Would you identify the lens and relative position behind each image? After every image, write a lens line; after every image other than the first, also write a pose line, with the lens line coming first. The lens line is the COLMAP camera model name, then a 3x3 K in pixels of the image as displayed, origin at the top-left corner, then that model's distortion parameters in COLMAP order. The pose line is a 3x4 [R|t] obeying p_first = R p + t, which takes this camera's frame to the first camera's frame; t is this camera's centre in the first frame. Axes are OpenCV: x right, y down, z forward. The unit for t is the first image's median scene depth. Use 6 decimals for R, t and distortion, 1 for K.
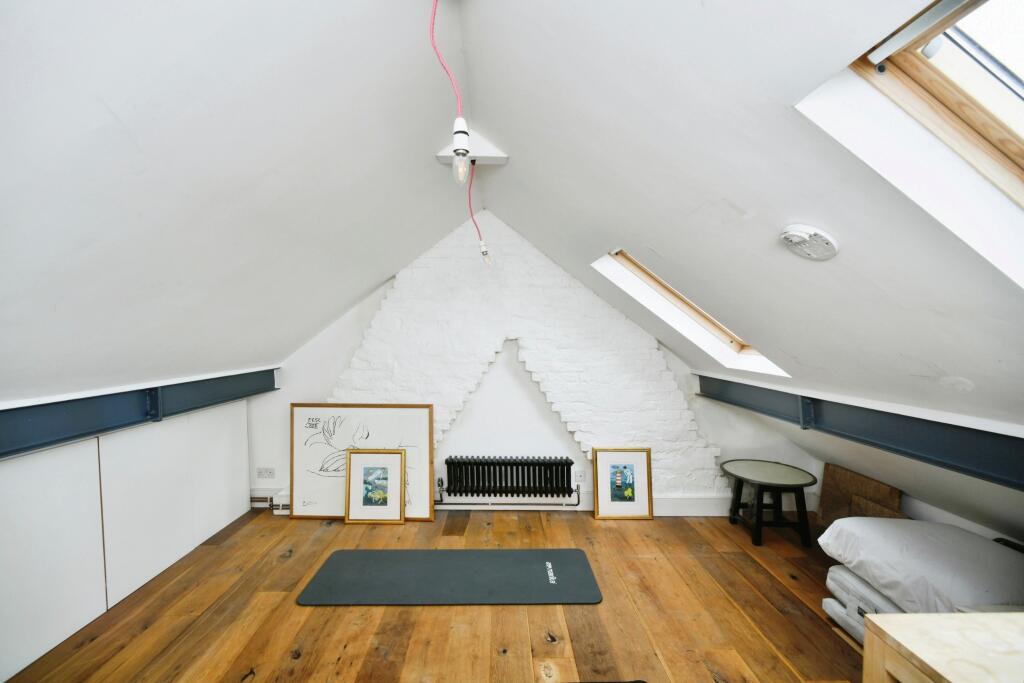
lens RADIAL K [[414.8, 0, 512.6], [0, 414.8, 340.5], [0, 0, 1]] dist [-0.001245, -0.000052]
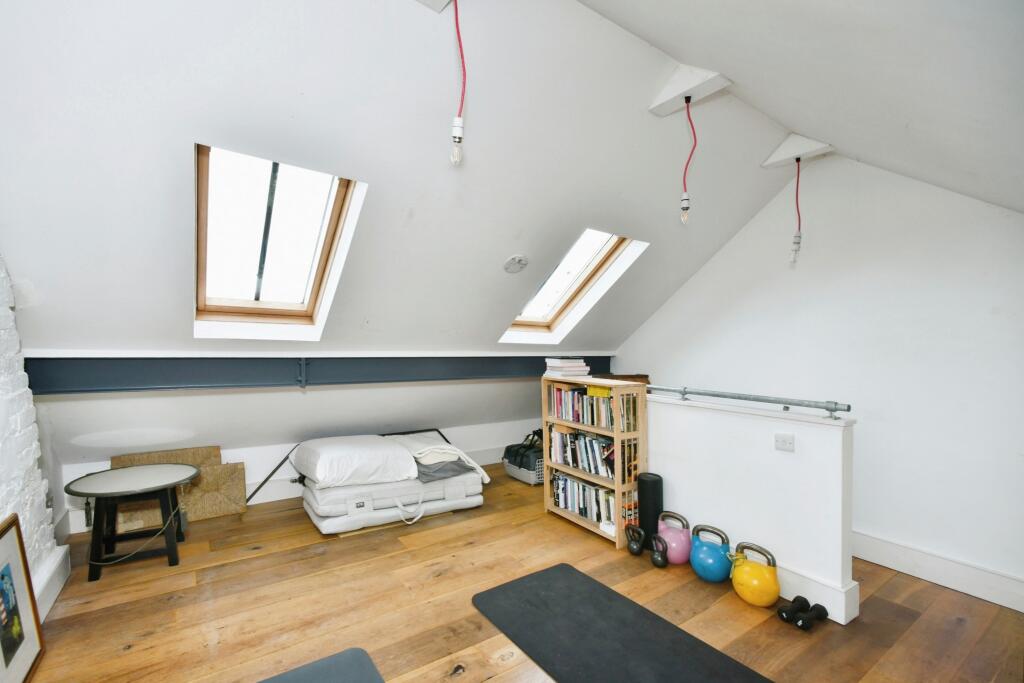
lens RADIAL K [[414.8, 0, 514.7], [0, 414.8, 340.1], [0, 0, 1]] dist [-0.001245, -0.000052]
pose [[-0.520032, -0.010775, 0.854079, -0.539932], [-0.004285, 0.999941, 0.010006, 0.080694], [-0.854136, 0.001544, -0.520047, 1.146214]]
